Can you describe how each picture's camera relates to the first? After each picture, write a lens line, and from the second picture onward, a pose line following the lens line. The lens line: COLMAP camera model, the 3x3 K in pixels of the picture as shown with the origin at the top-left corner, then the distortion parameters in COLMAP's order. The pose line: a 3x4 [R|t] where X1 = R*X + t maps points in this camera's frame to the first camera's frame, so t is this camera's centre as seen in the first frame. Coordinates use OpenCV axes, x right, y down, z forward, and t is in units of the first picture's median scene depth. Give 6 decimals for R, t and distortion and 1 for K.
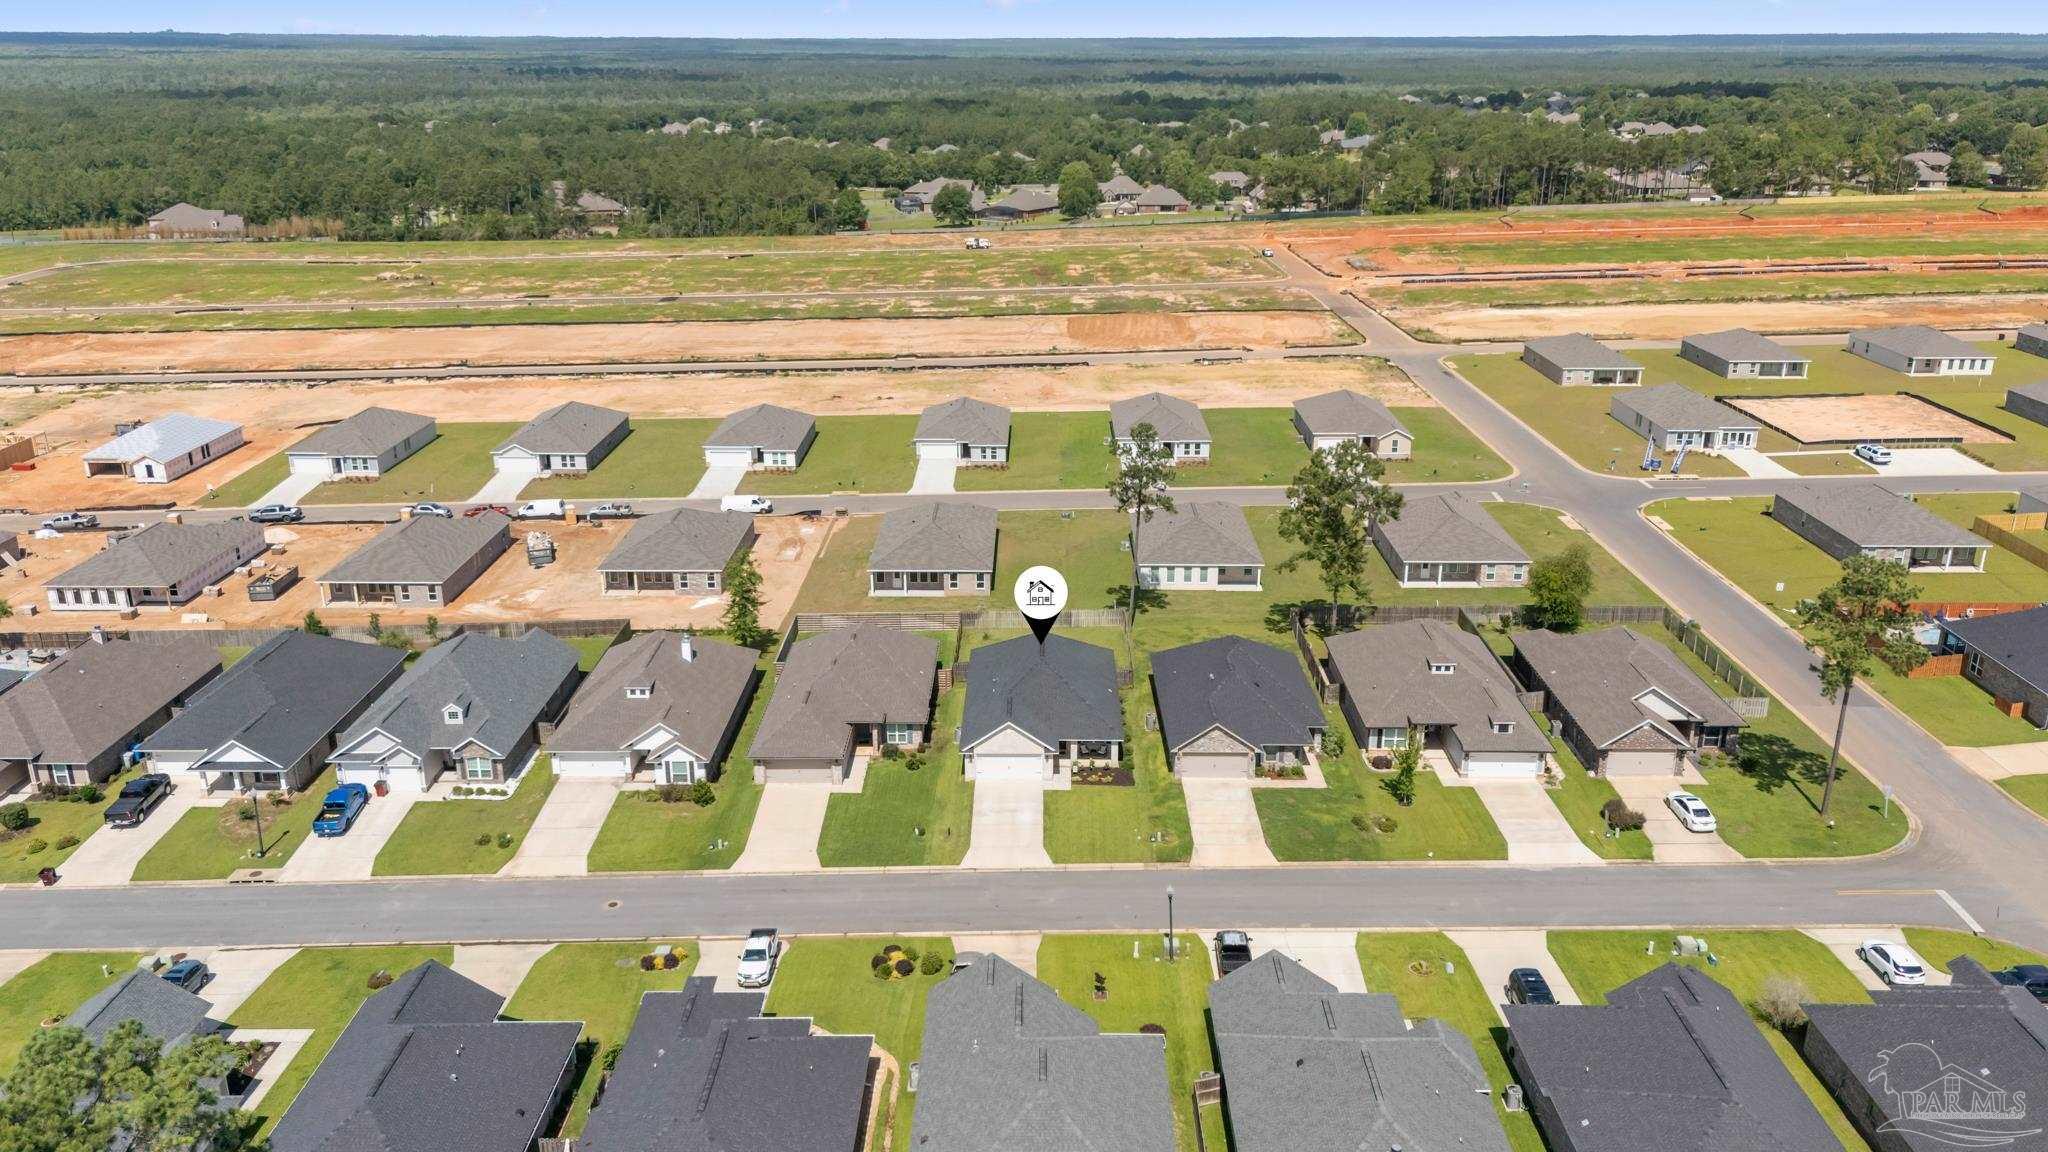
lens RADIAL K [[1538.1, 0, 1024.0], [0, 1538.1, 576.0], [0, 0, 1]] dist [0.140638, -0.251914]
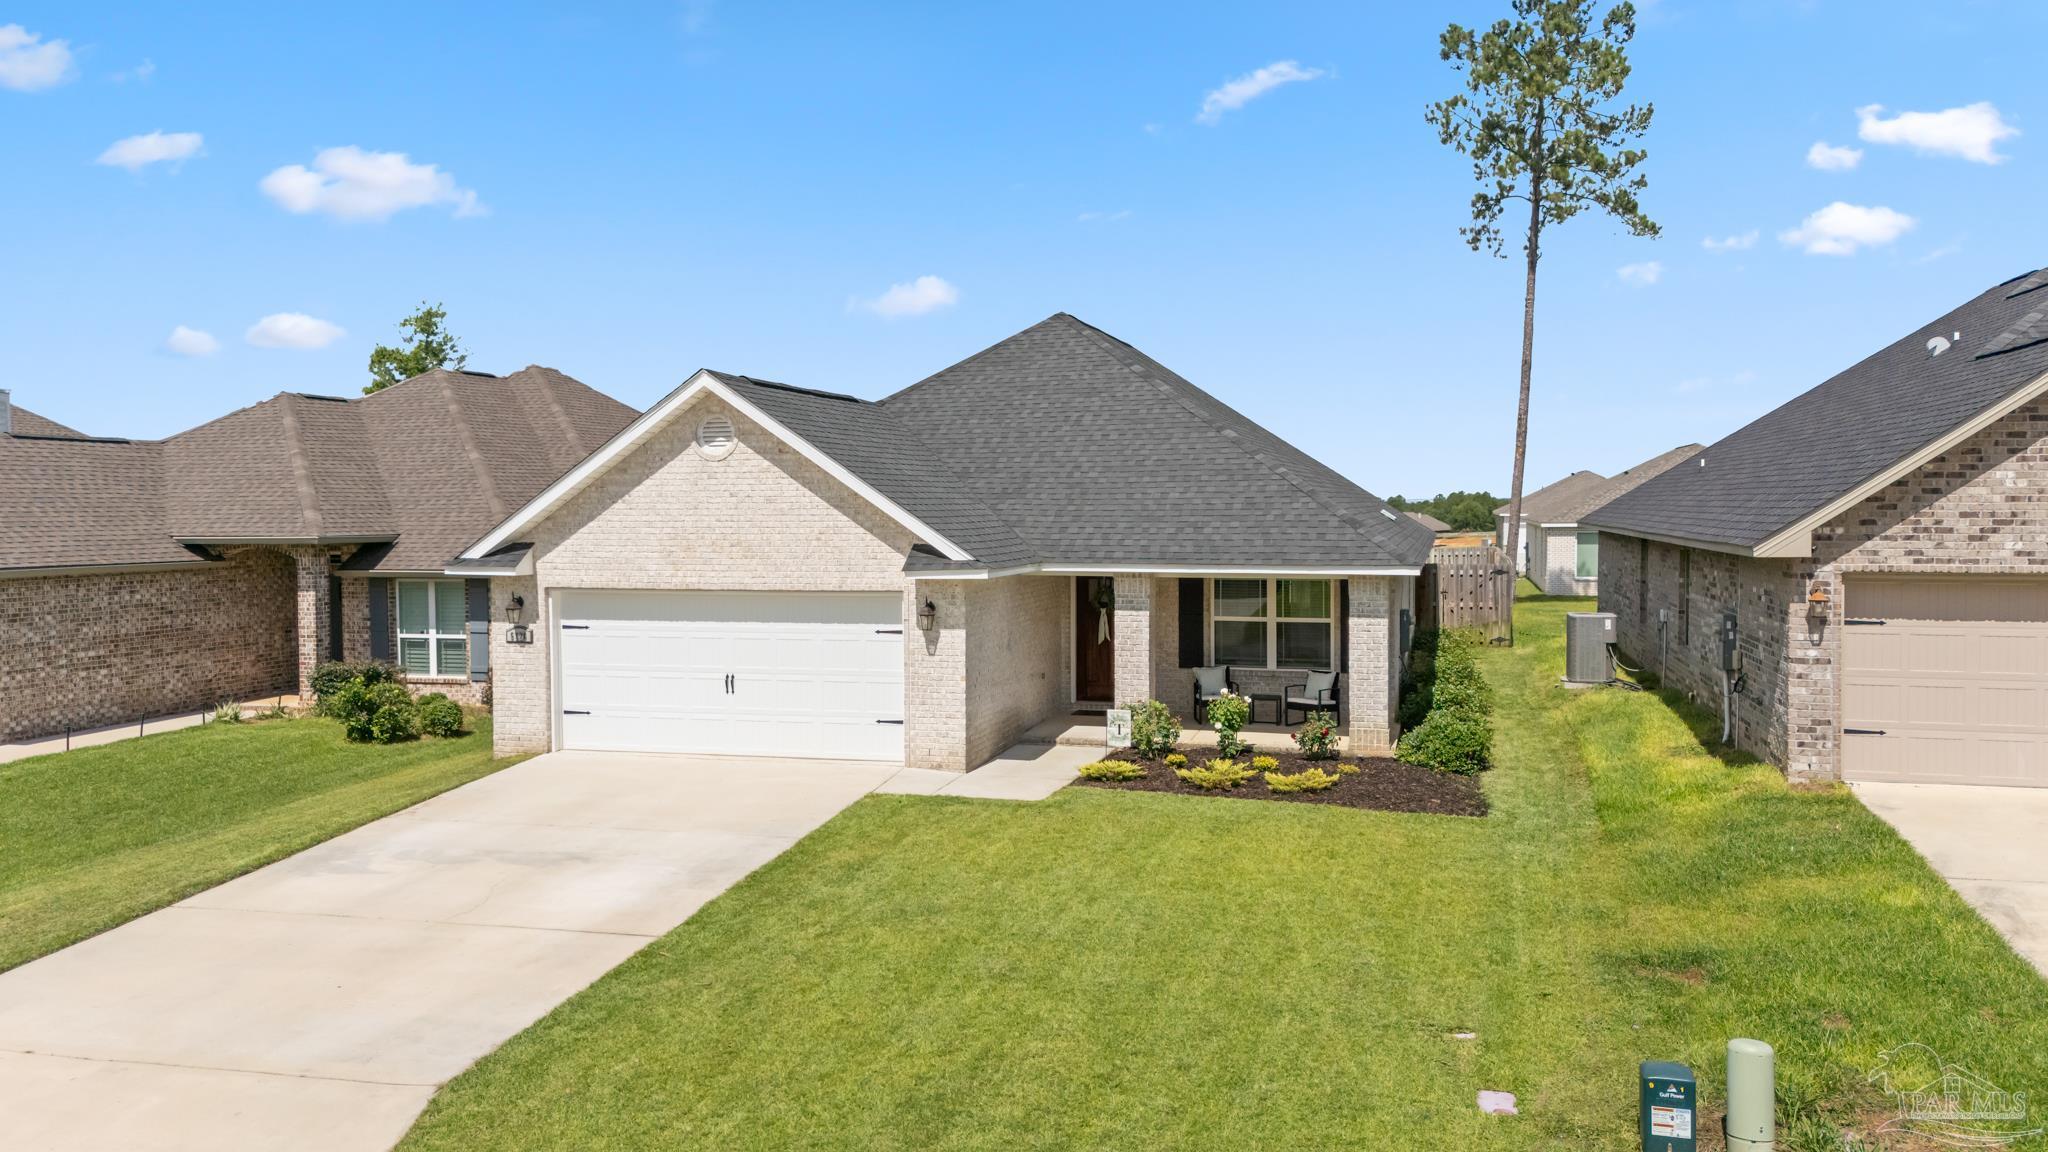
lens RADIAL K [[1513.0, 0, 1024.0], [0, 1513.0, 576.0], [0, 0, 1]] dist [0.062135, -0.055336]
pose [[0.965557, 0.006278, -0.260117, 0.065012], [-0.077950, 0.960772, -0.266160, 0.151381], [0.248242, 0.277269, 0.928169, 0.825655]]
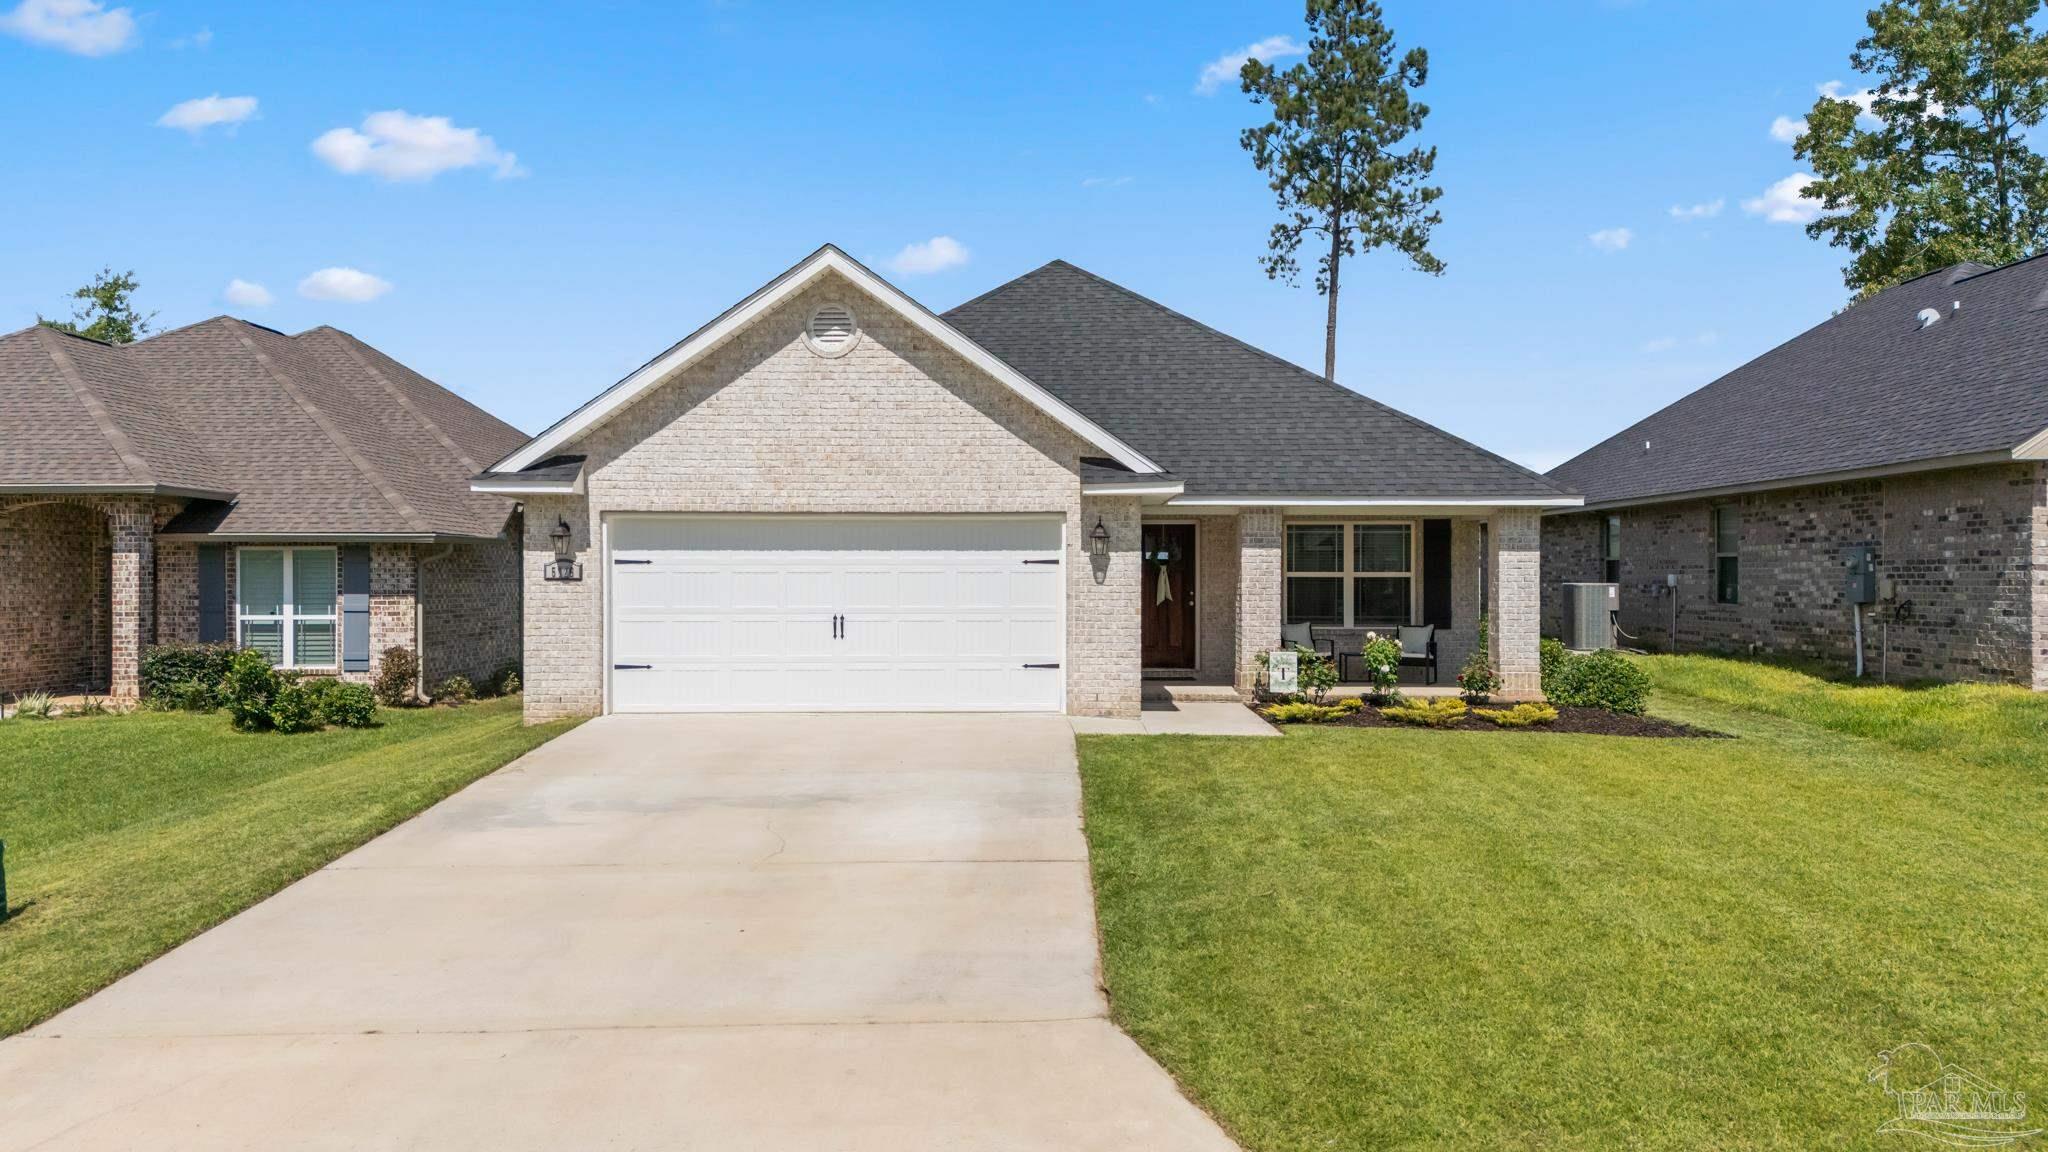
lens RADIAL K [[1513.0, 0, 1024.0], [0, 1513.0, 576.0], [0, 0, 1]] dist [0.062135, -0.055336]
pose [[0.999981, -0.000543, -0.006182, 0.008745], [-0.001488, 0.946151, -0.323723, 0.161463], [0.006025, 0.323726, 0.946132, 0.842512]]
